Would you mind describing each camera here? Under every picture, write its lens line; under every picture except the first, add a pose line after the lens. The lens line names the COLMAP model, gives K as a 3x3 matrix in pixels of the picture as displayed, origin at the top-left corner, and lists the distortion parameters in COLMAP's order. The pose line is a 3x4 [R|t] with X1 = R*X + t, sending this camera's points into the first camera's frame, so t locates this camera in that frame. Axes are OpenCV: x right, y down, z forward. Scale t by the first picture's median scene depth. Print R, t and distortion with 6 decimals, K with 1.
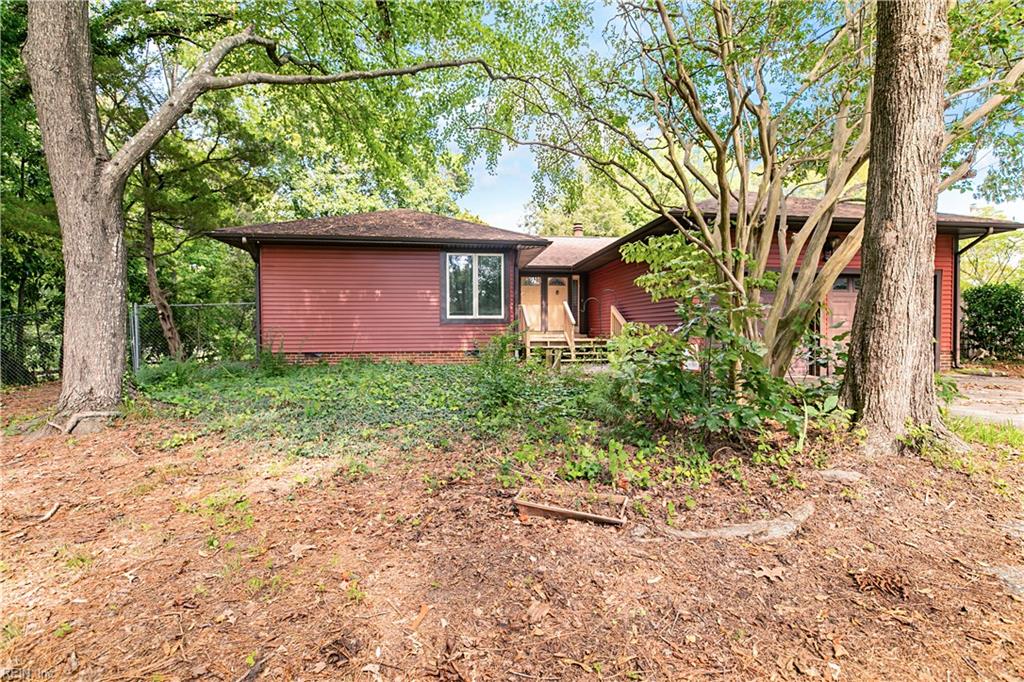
lens RADIAL K [[459.7, 0, 514.7], [0, 459.7, 339.3], [0, 0, 1]] dist [0.004028, -0.002035]
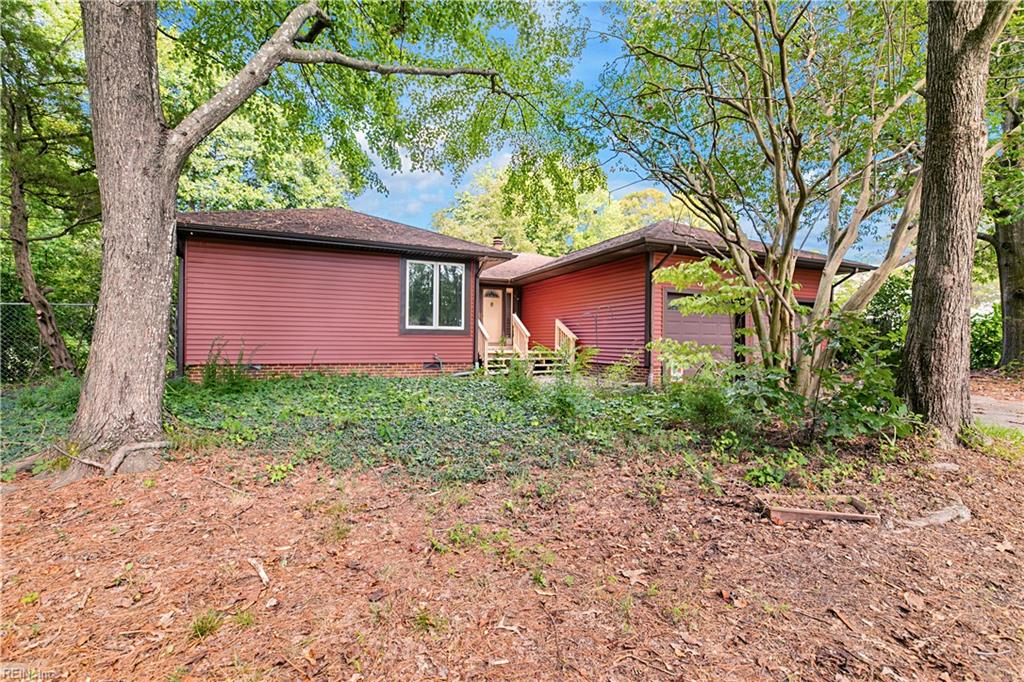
lens RADIAL K [[459.7, 0, 515.0], [0, 459.7, 339.8], [0, 0, 1]] dist [0.004028, -0.002035]
pose [[0.961844, 0.016432, 0.273105, -0.269519], [-0.010529, 0.999679, -0.023065, -0.003463], [-0.273396, 0.019310, 0.961708, 0.036382]]
